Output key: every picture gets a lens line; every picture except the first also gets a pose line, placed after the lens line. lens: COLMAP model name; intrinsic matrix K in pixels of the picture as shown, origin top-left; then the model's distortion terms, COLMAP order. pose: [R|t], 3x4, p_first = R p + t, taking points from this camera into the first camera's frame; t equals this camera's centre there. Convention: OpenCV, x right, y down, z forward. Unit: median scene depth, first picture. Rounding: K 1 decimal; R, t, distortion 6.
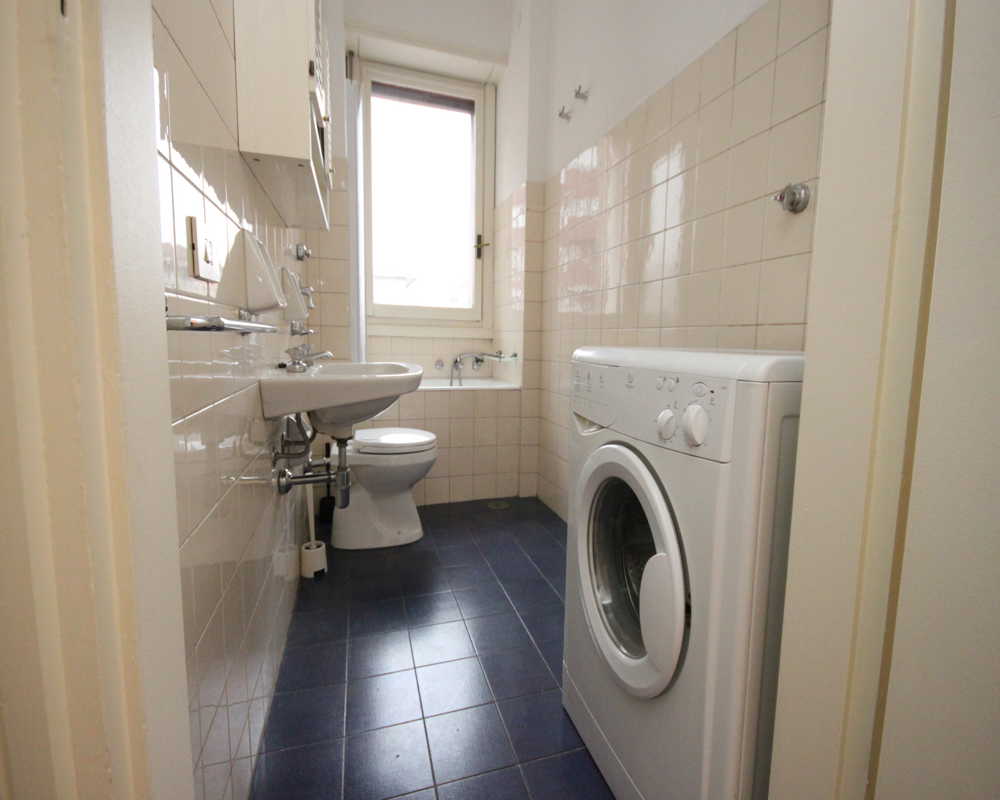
lens RADIAL K [[470.1, 0, 502.8], [0, 470.1, 400.9], [0, 0, 1]] dist [-0.005980, -0.000763]
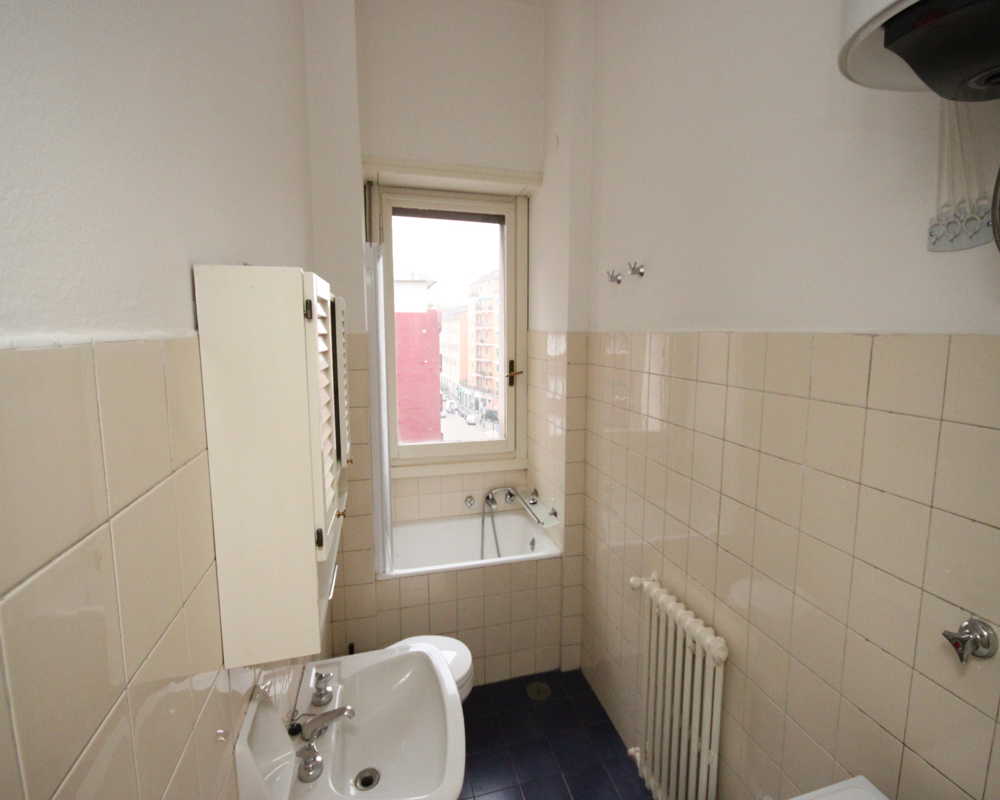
lens RADIAL K [[470.1, 0, 499.9], [0, 470.1, 393.9], [0, 0, 1]] dist [-0.005980, -0.000763]
pose [[0.998705, -0.011086, -0.049647, -0.028643], [0.011329, 0.999925, 0.004613, -0.298663], [0.049592, -0.005170, 0.998756, 0.091813]]
